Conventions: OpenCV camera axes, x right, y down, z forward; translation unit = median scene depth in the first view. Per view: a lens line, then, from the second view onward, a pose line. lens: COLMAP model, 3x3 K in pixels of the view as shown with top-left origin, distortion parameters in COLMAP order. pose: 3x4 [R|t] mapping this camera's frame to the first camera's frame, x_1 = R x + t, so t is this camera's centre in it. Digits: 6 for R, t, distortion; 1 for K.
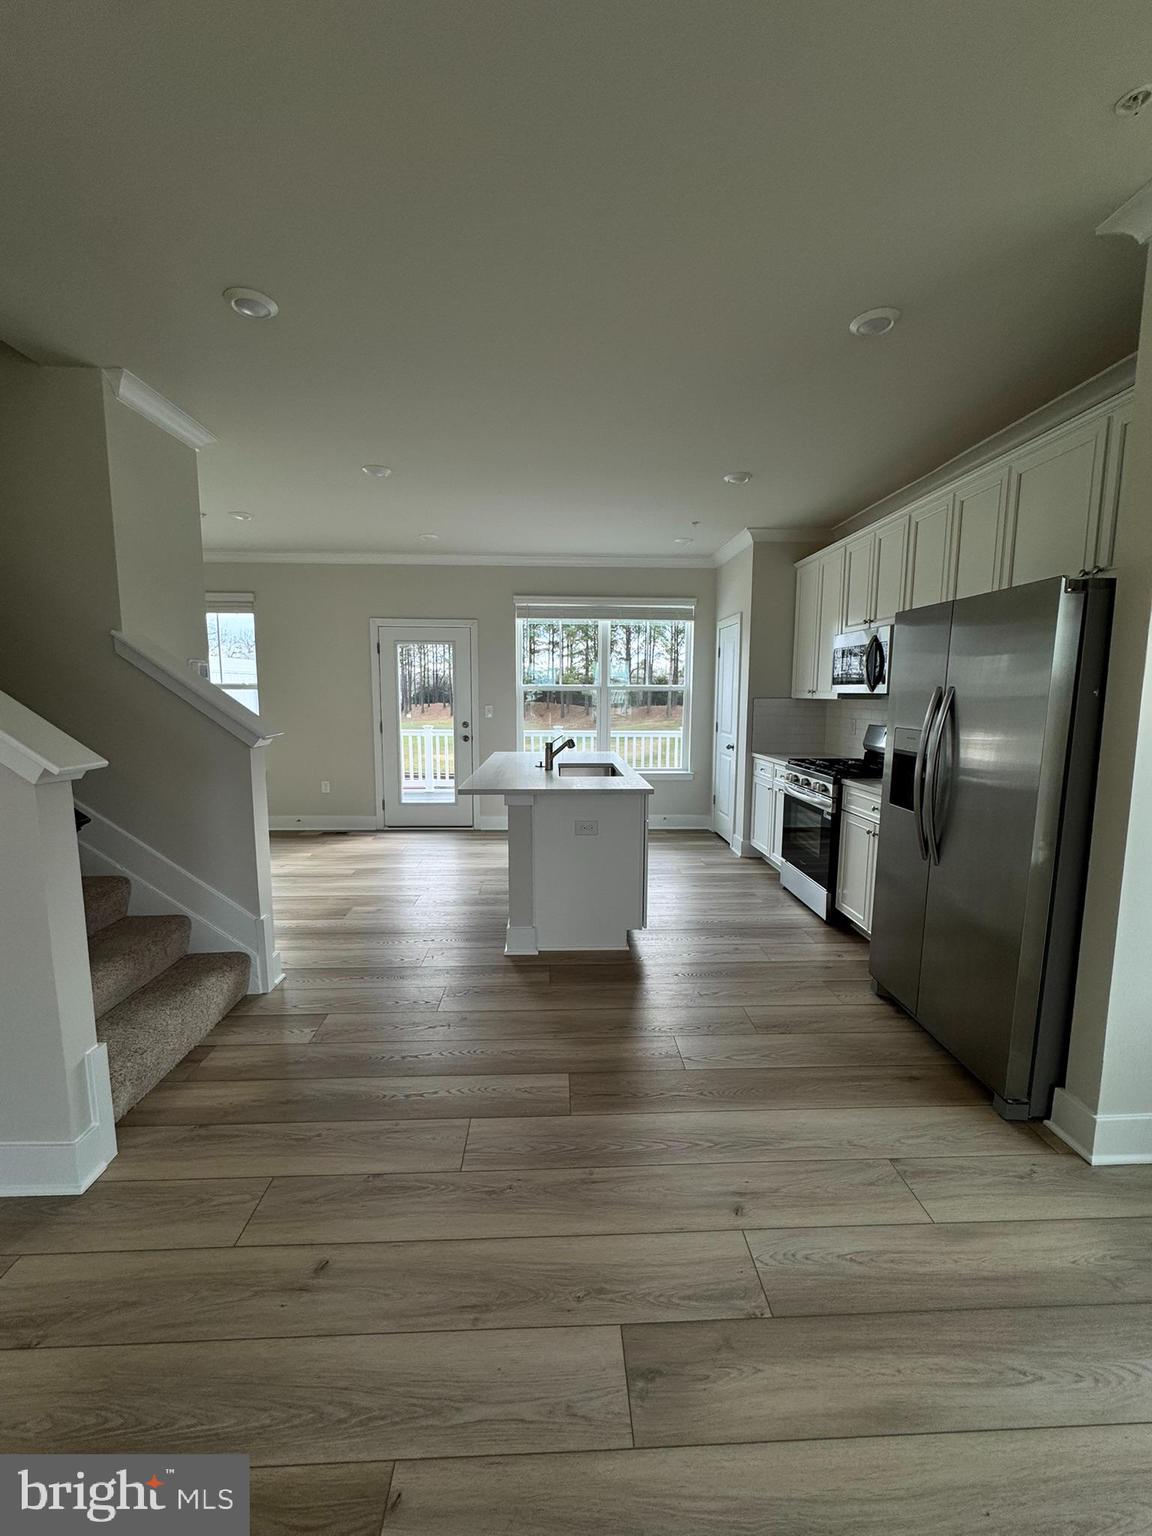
lens RADIAL K [[614.9, 0, 576.8], [0, 614.9, 766.2], [0, 0, 1]] dist [-0.005673, 0.000043]
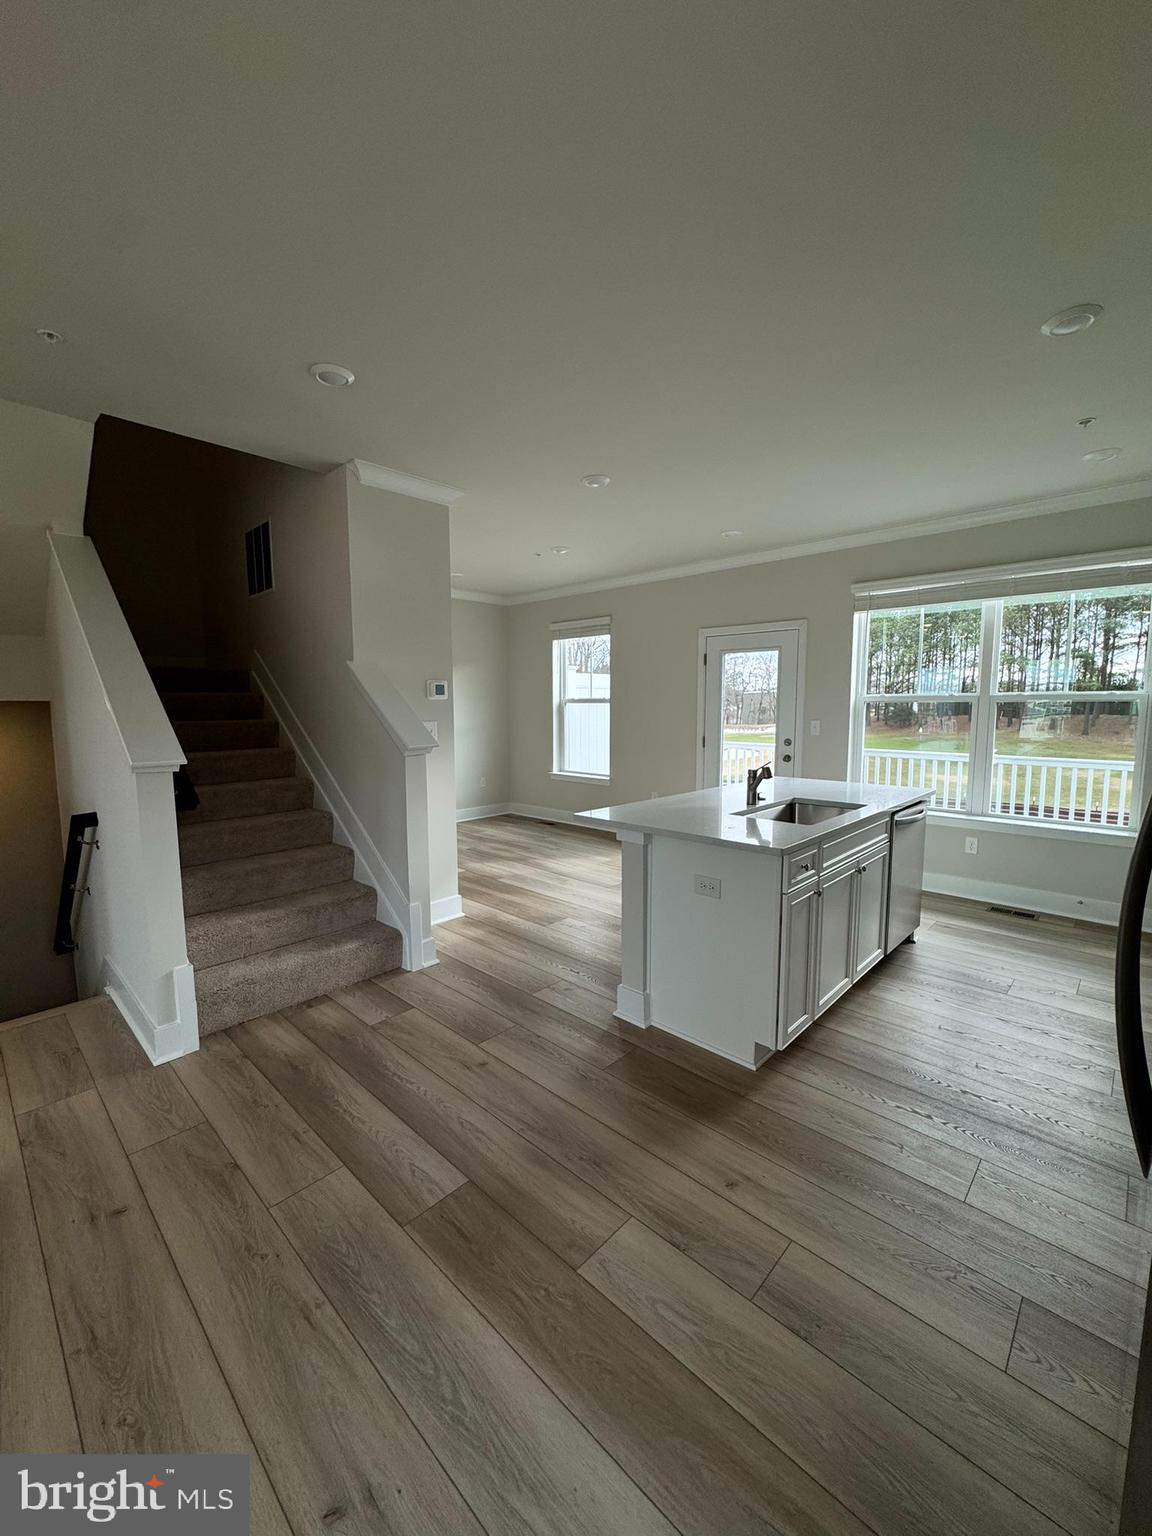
lens RADIAL K [[614.4, 0, 574.0], [0, 614.4, 764.9], [0, 0, 1]] dist [-0.003014, 0.000029]
pose [[0.693965, 0.064749, -0.717092, 0.443916], [-0.079373, 0.996758, 0.013188, -0.045567], [0.715621, 0.047766, 0.696854, 0.364682]]
